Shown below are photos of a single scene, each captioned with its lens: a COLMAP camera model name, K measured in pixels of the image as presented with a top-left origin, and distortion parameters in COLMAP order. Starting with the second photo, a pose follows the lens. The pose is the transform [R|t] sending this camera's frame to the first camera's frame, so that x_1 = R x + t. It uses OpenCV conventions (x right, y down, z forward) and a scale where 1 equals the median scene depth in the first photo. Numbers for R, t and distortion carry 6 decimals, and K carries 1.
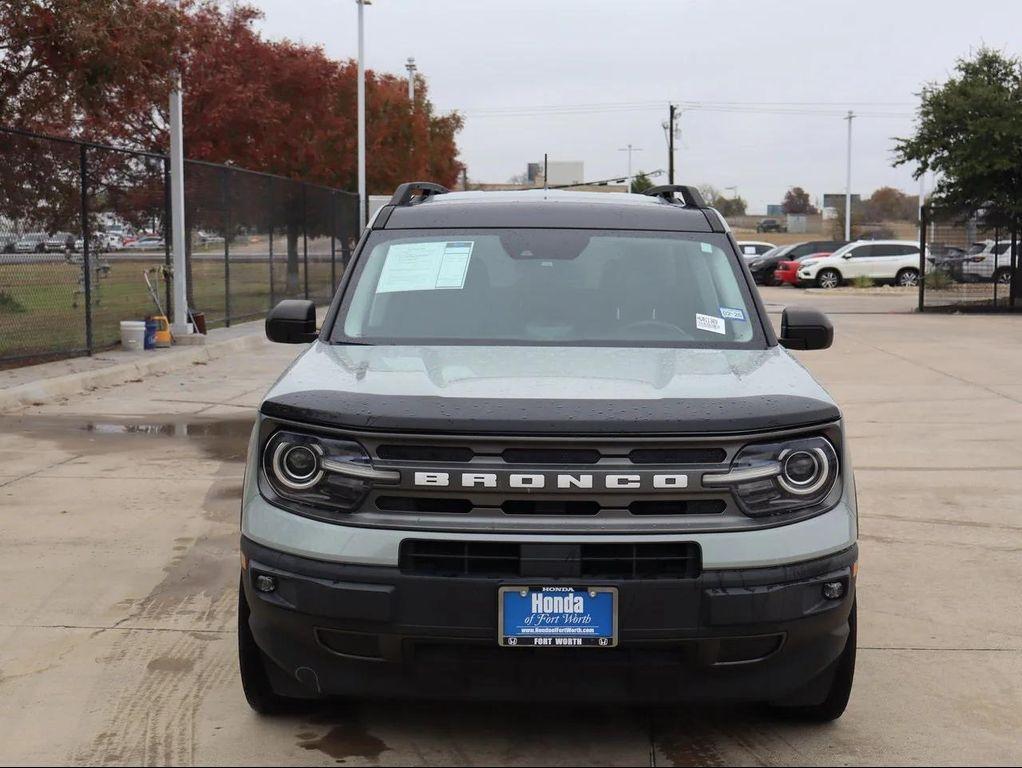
lens RADIAL K [[1529.9, 0, 522.8], [0, 1529.9, 386.9], [0, 0, 1]] dist [0.008687, 0.044310]
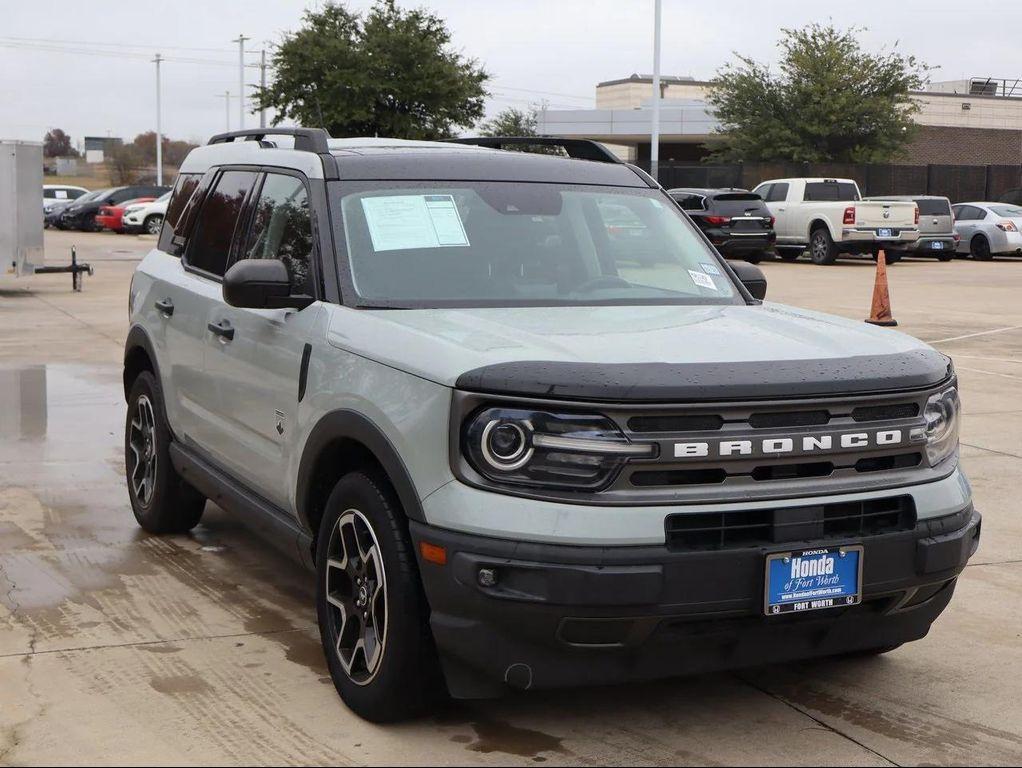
lens RADIAL K [[1529.9, 0, 522.8], [0, 1529.9, 386.9], [0, 0, 1]] dist [0.008687, 0.044310]
pose [[0.894329, -0.045349, 0.445106, -0.542568], [0.029549, 0.998665, 0.042378, -0.021216], [-0.446434, -0.024747, 0.894474, 0.183537]]
